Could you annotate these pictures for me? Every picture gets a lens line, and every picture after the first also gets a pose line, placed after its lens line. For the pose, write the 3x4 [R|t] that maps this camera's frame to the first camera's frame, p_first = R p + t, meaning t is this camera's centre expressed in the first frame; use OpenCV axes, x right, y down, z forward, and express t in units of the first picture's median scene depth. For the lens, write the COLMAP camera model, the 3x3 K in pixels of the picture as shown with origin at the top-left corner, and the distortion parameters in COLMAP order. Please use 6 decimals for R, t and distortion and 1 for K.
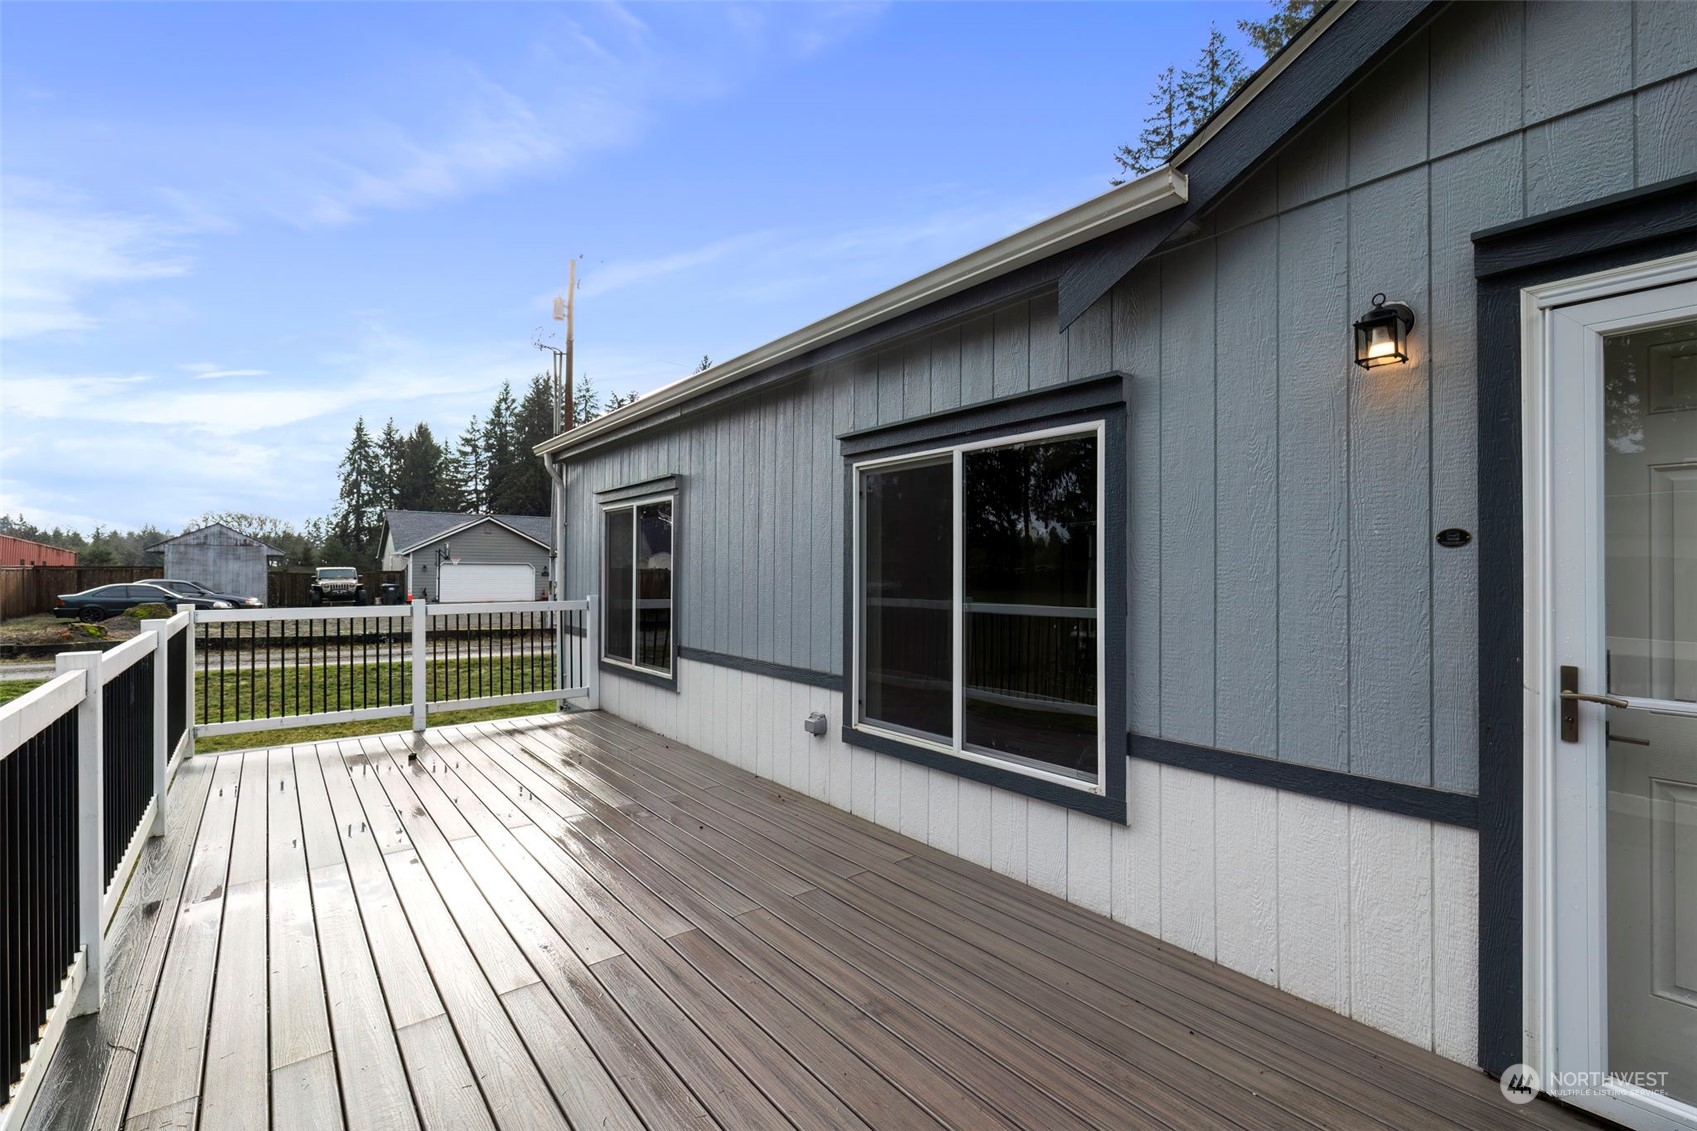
lens RADIAL K [[717.2, 0, 852.0], [0, 717.2, 558.4], [0, 0, 1]] dist [-0.000132, 0.000098]
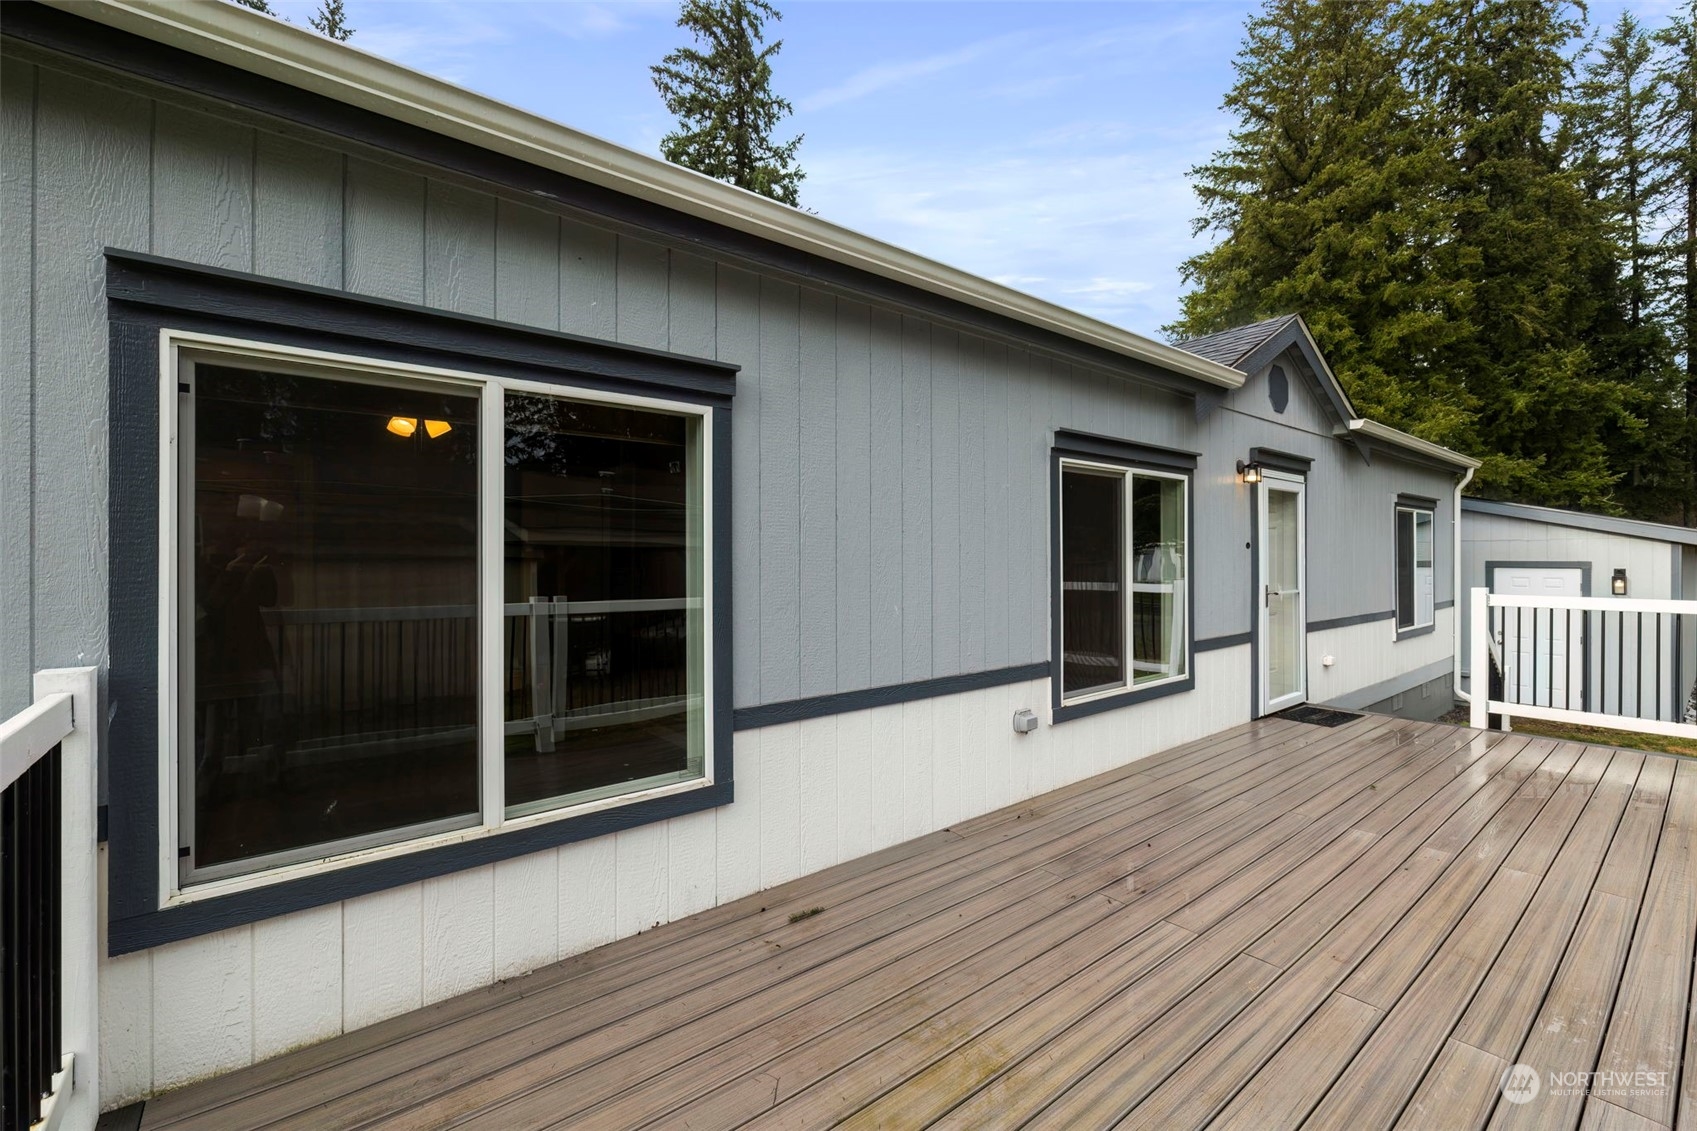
lens RADIAL K [[719.4, 0, 849.2], [0, 719.4, 556.3], [0, 0, 1]] dist [0.019405, -0.000059]
pose [[0.012246, -0.008190, 0.999891, -0.683709], [-0.011961, 0.999894, 0.008336, 0.004087], [-0.999853, -0.012061, 0.012147, 0.831121]]
